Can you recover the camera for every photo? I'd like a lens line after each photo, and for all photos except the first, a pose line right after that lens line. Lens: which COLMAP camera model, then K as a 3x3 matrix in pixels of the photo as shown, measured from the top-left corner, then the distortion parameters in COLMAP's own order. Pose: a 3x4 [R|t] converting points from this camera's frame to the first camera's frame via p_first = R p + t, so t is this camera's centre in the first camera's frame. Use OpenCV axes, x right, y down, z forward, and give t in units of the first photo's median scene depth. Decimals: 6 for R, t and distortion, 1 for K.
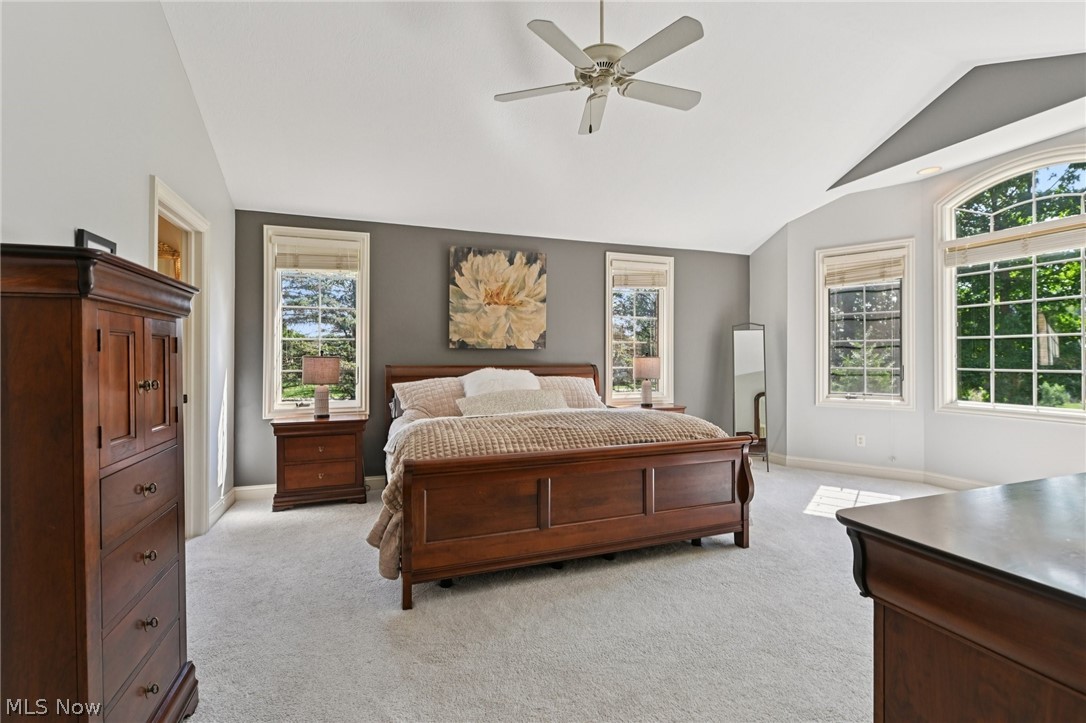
lens RADIAL K [[490.1, 0, 538.2], [0, 490.1, 357.5], [0, 0, 1]] dist [-0.003536, -0.001407]
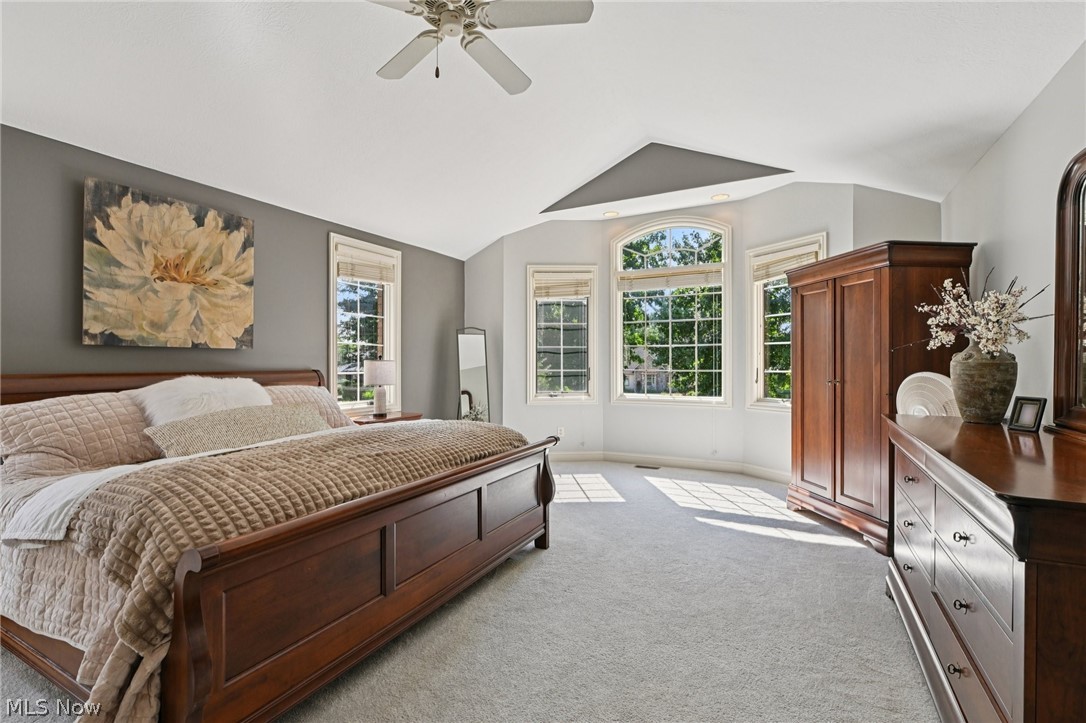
lens RADIAL K [[490.1, 0, 543.0], [0, 490.1, 362.7], [0, 0, 1]] dist [-0.003536, -0.001407]
pose [[0.730210, -0.000328, 0.683223, -0.175053], [-0.000345, 1.000000, 0.000849, 0.002413], [-0.683223, -0.000856, 0.730209, 0.169612]]
